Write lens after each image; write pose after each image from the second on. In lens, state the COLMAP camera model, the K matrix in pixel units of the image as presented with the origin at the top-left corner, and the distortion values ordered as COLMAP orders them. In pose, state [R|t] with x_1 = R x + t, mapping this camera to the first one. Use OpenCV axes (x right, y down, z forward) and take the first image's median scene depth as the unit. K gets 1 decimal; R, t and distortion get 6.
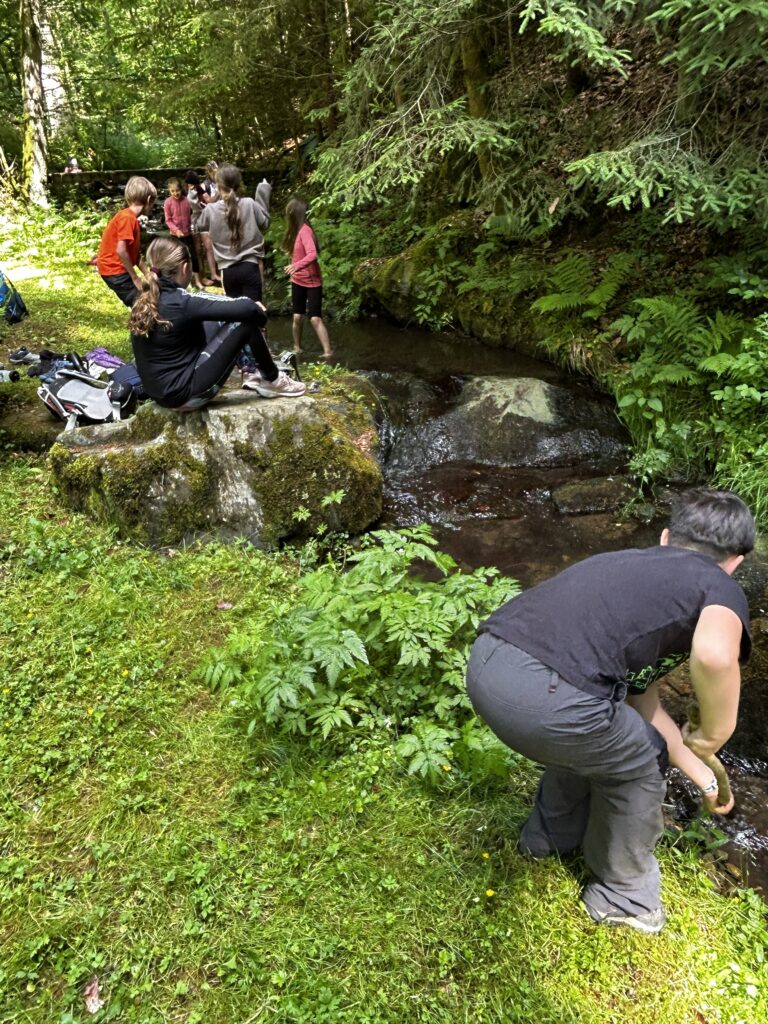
lens RADIAL K [[747.4, 0, 384.0], [0, 747.4, 512.0], [0, 0, 1]] dist [0.011311, -0.036773]
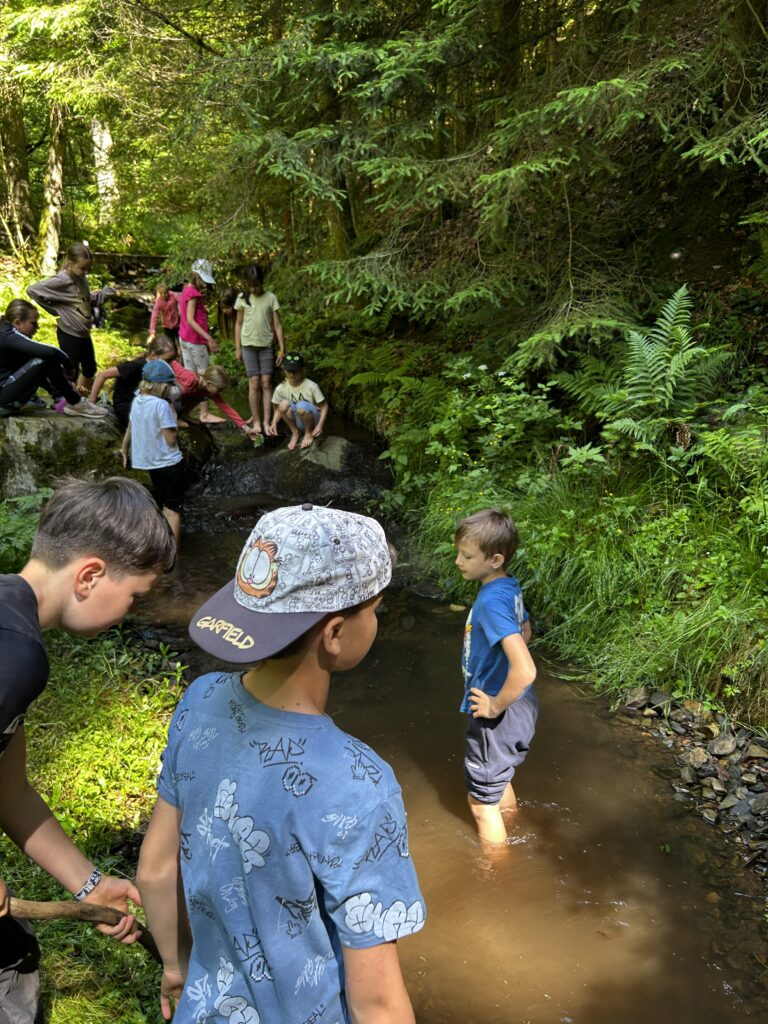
lens RADIAL K [[764.6, 0, 382.2], [0, 764.6, 501.3], [0, 0, 1]] dist [0.054376, -0.082661]
pose [[0.994308, 0.093778, -0.050570, 0.413573], [-0.100078, 0.984887, -0.141359, 0.113048], [0.036549, 0.145615, 0.988666, -0.257137]]
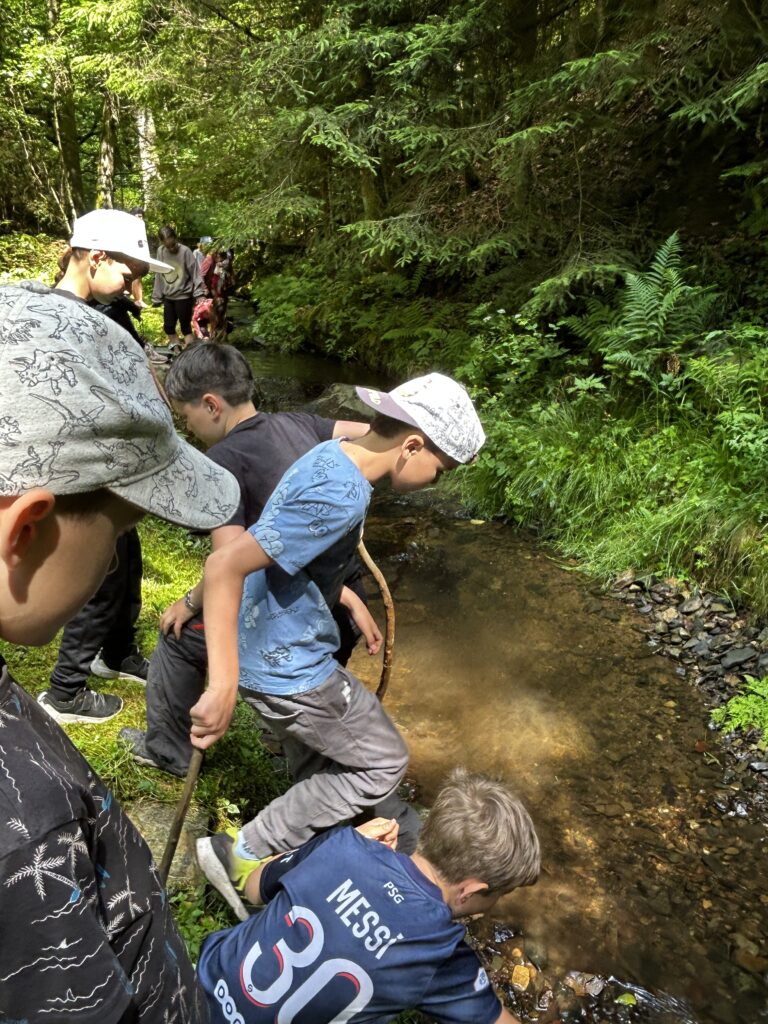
lens RADIAL K [[747.4, 0, 384.0], [0, 747.4, 512.0], [0, 0, 1]] dist [0.011311, -0.036773]
pose [[0.991604, 0.094592, -0.088169, 0.432730], [-0.103316, 0.989580, -0.100290, 0.213631], [0.077764, 0.108557, 0.991044, -0.372642]]
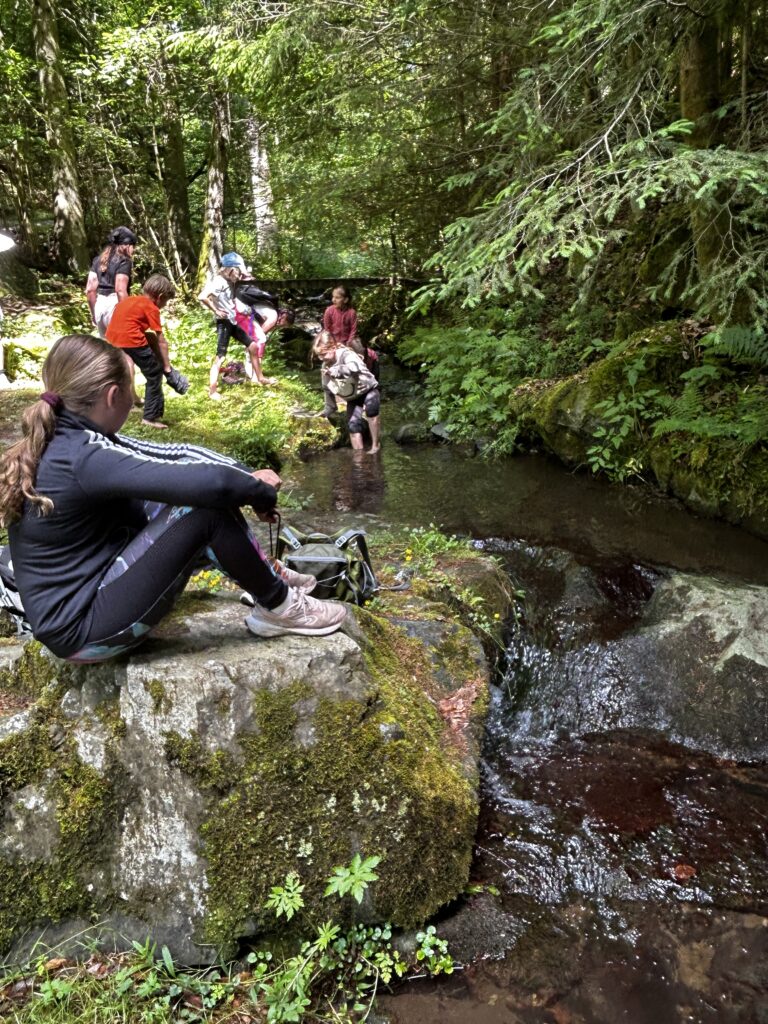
lens RADIAL K [[756.8, 0, 385.6], [0, 756.8, 497.8], [0, 0, 1]] dist [0.022669, -0.055667]
pose [[0.970399, 0.076541, -0.229055, 0.035791], [-0.112232, 0.982736, -0.147082, -0.154370], [0.213843, 0.168436, 0.962237, 0.421184]]
